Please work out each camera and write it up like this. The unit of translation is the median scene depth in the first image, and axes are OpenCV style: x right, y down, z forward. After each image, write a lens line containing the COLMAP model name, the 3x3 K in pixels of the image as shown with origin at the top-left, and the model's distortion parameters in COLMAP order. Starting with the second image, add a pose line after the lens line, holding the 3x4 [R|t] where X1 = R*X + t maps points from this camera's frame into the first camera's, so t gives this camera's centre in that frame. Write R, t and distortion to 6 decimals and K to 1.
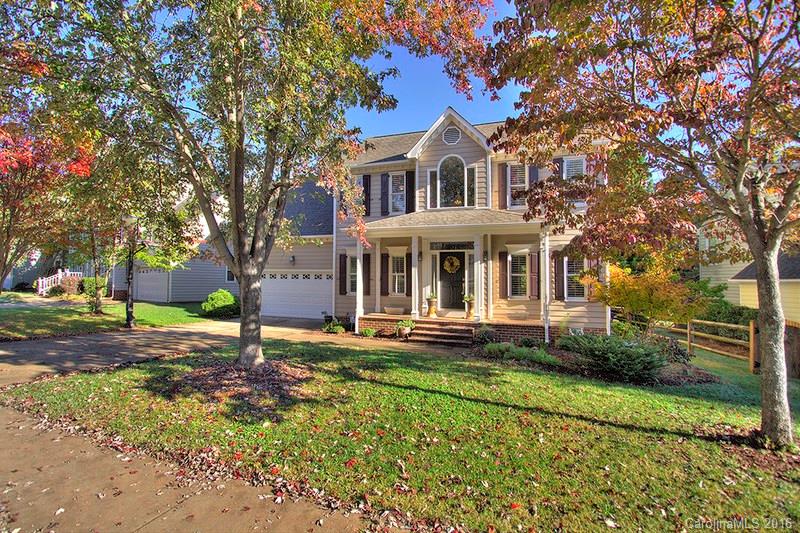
lens RADIAL K [[369.7, 0, 400.0], [0, 369.7, 266.5], [0, 0, 1]] dist [0.014872, 0.000165]
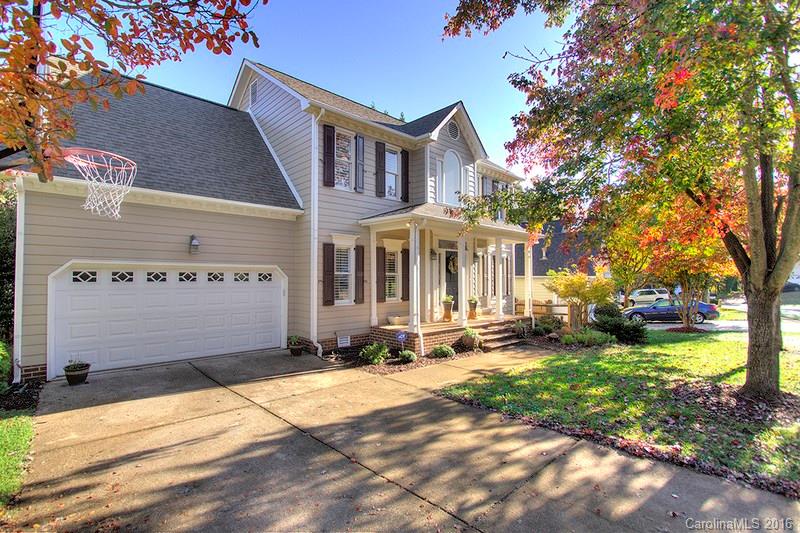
lens RADIAL K [[369.7, 0, 400.0], [0, 369.7, 266.5], [0, 0, 1]] dist [0.014872, 0.000165]
pose [[0.474719, 0.020360, 0.879902, -0.769350], [-0.029027, 0.999551, -0.007468, 0.010721], [-0.879659, -0.021996, 0.475097, 0.666110]]
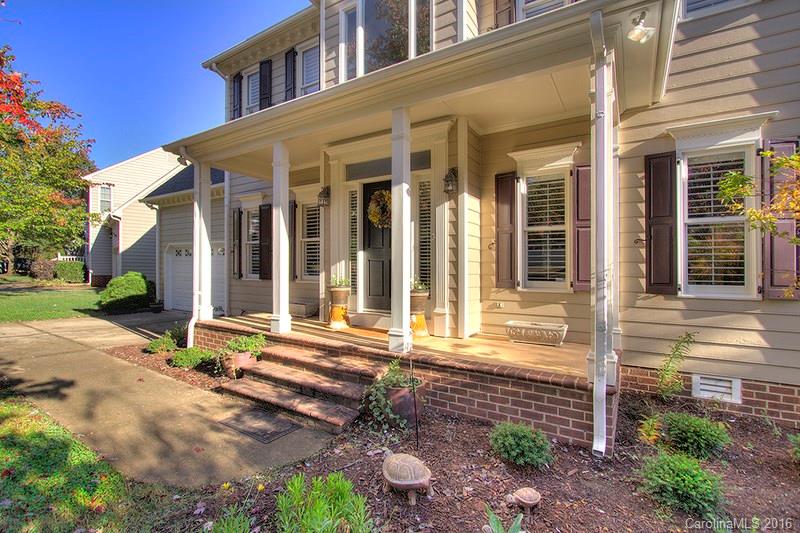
lens RADIAL K [[369.7, 0, 400.0], [0, 369.7, 266.5], [0, 0, 1]] dist [0.014872, 0.000165]
pose [[0.972739, -0.004179, -0.231863, 0.259236], [0.009552, 0.999711, 0.022055, 0.052447], [0.231704, -0.023668, 0.972498, 0.573661]]
